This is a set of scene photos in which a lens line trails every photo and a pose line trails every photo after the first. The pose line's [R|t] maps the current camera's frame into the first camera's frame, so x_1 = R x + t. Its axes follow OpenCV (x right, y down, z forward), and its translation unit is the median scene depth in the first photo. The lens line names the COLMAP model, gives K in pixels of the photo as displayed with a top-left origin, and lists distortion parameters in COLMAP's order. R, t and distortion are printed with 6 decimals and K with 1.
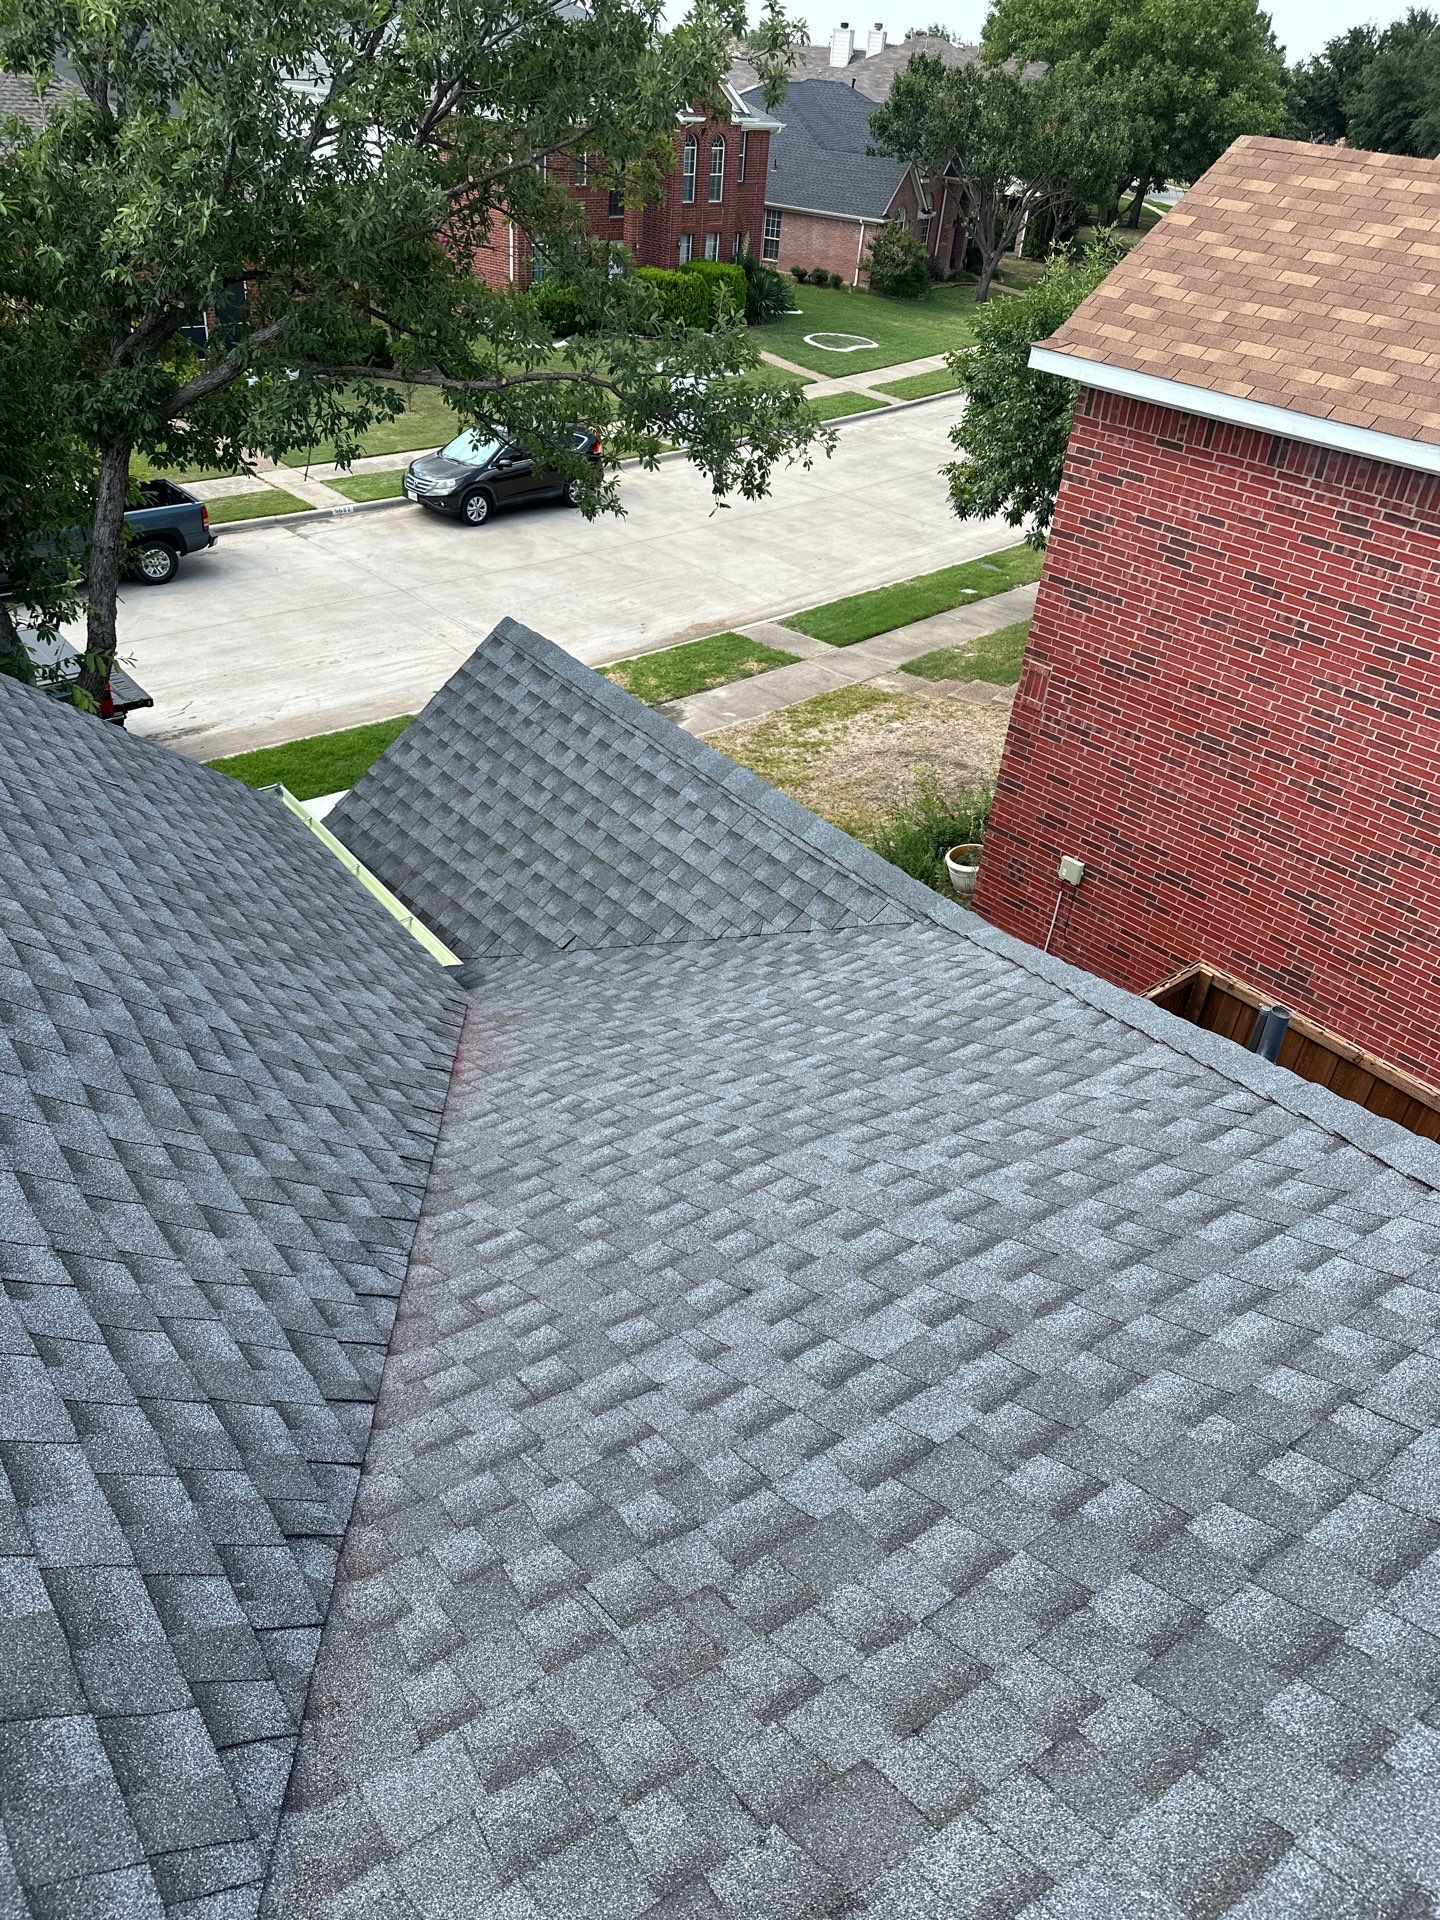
lens RADIAL K [[1352.1, 0, 735.2], [0, 1352.1, 948.8], [0, 0, 1]] dist [0.046461, -0.060058]
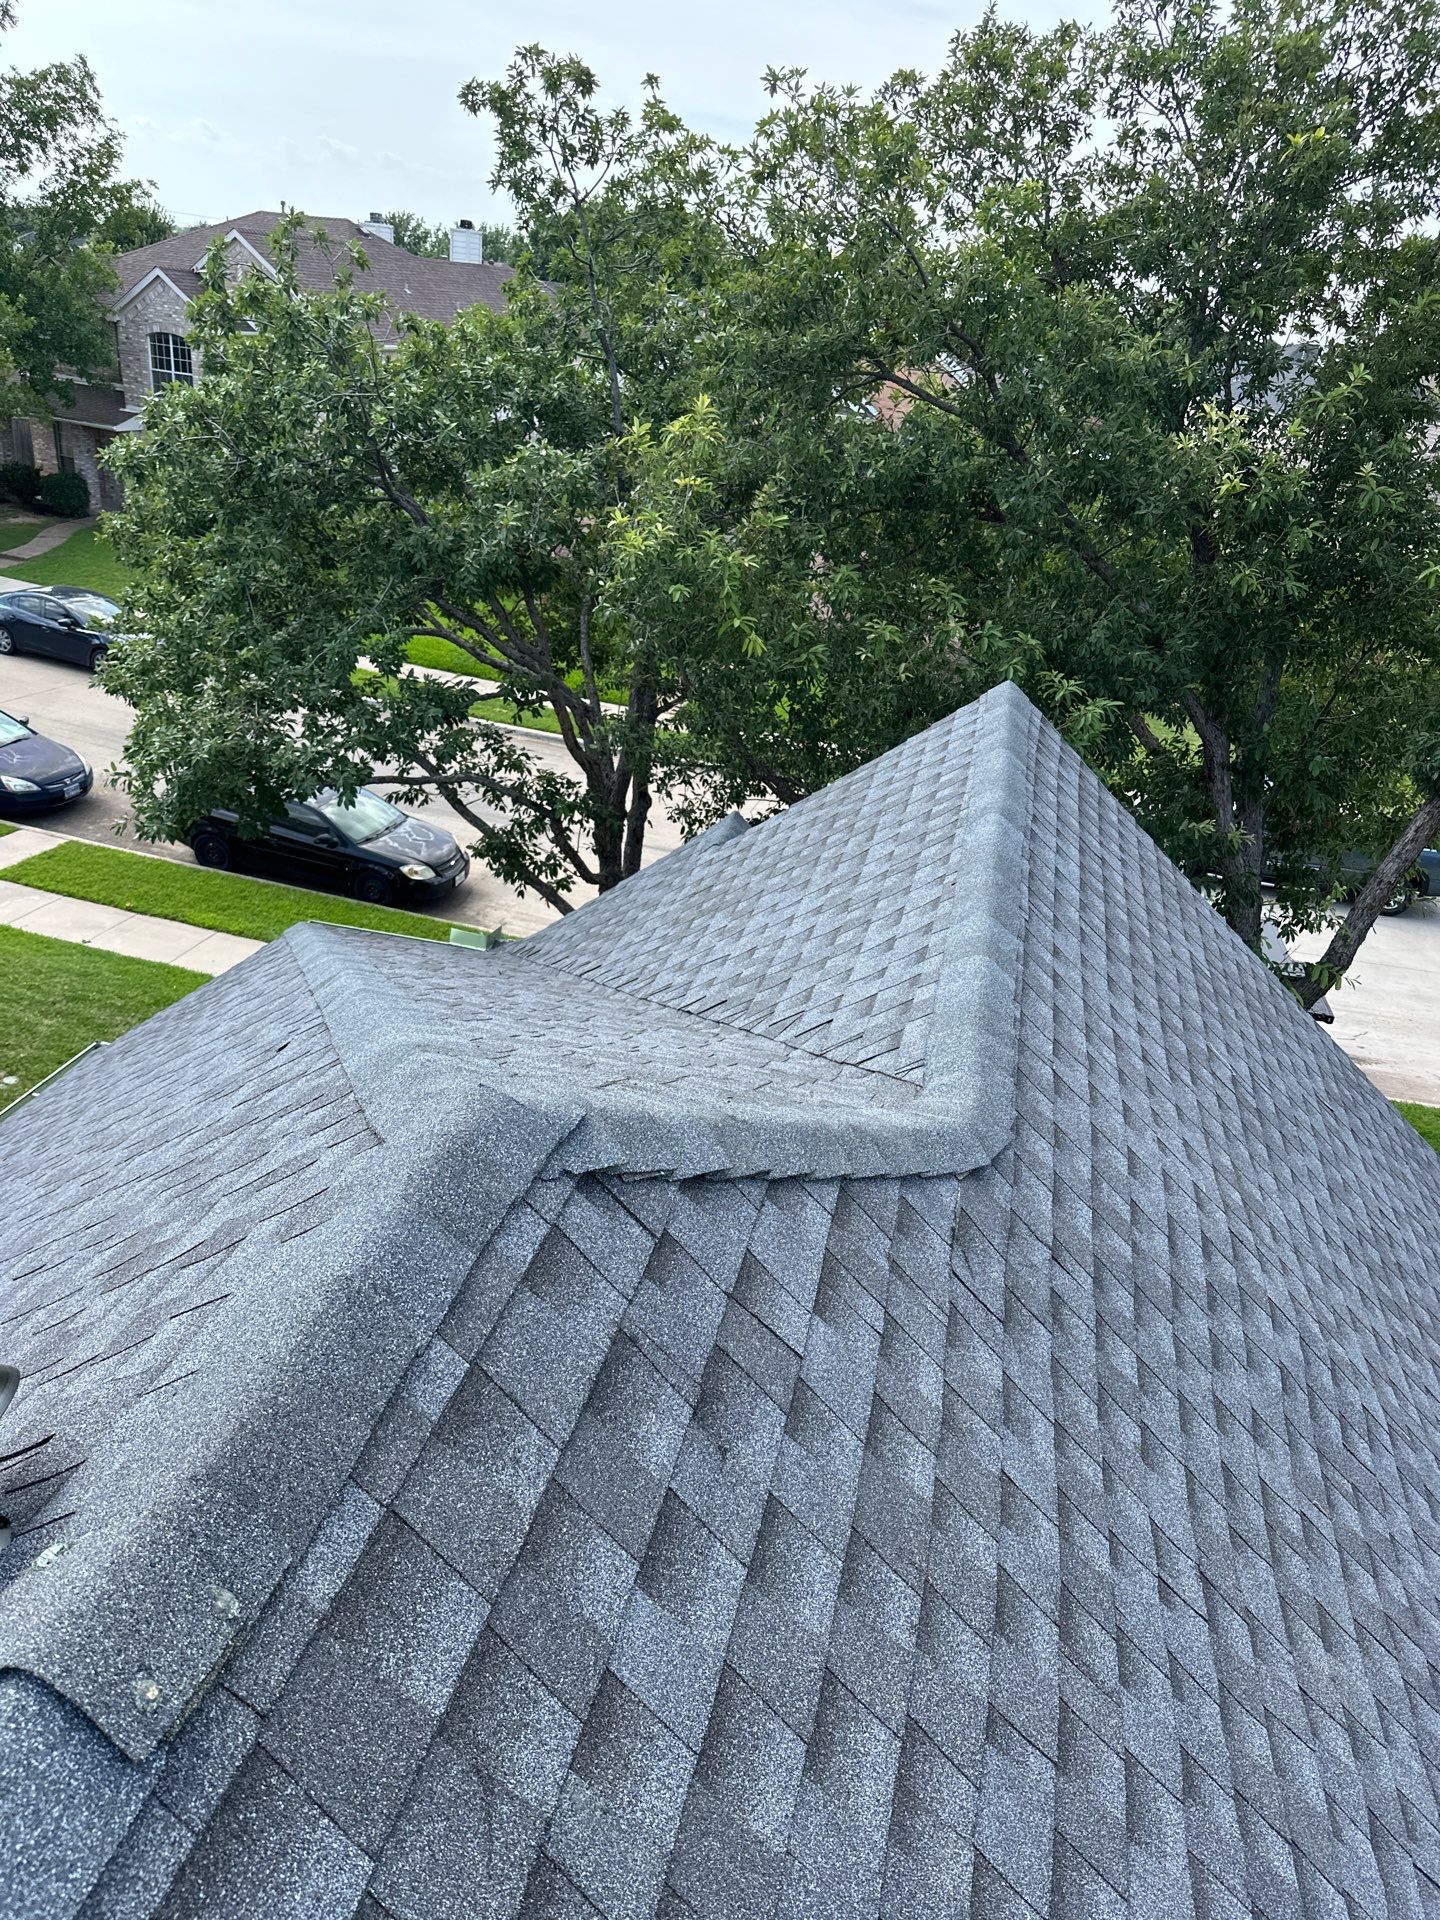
lens RADIAL K [[1352.1, 0, 735.9], [0, 1352.1, 956.4], [0, 0, 1]] dist [0.046461, -0.060058]
pose [[0.641335, 0.323878, -0.695552, -0.053510], [-0.465465, 0.884901, -0.017135, 0.000719], [0.609945, 0.334744, 0.718271, -0.016060]]
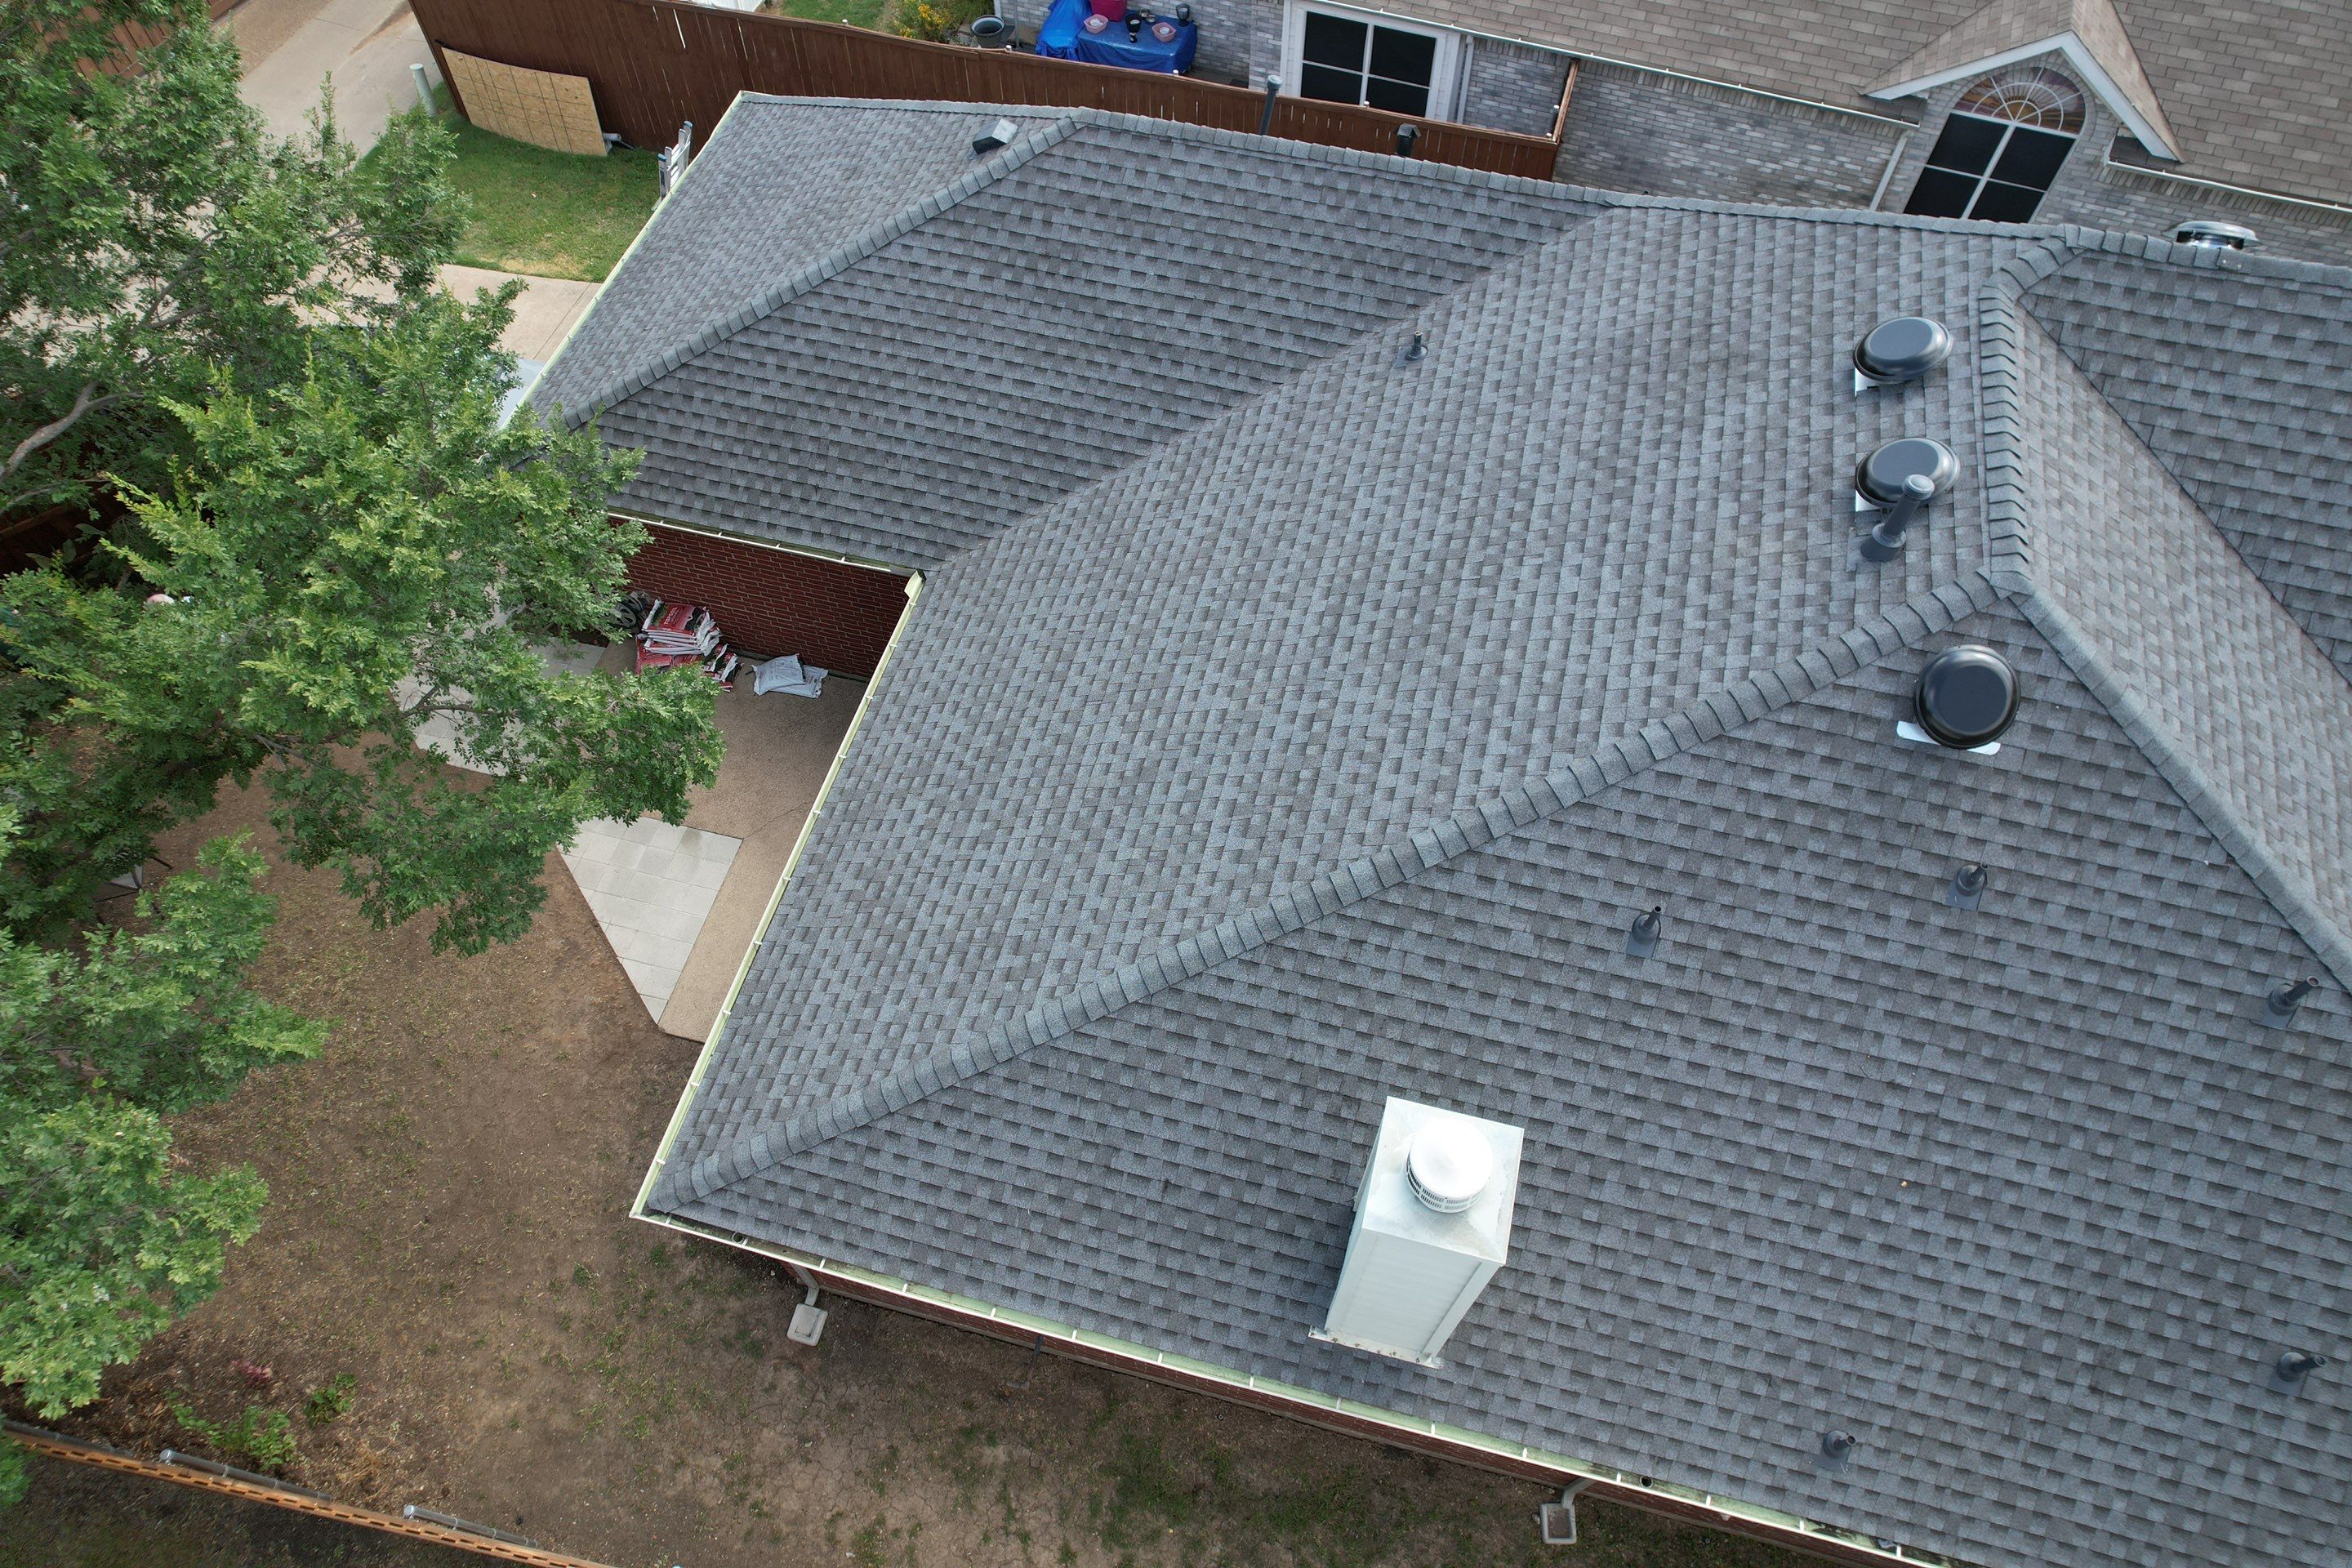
lens RADIAL K [[1500.6, 0, 1174.6], [0, 1500.6, 786.1], [0, 0, 1]] dist [-0.075577, 0.066635]
pose [[-0.789846, 0.468004, -0.396377, 1.146351], [-0.392197, 0.111449, 0.913105, -0.599339], [0.471513, 0.876671, 0.095522, -0.075529]]
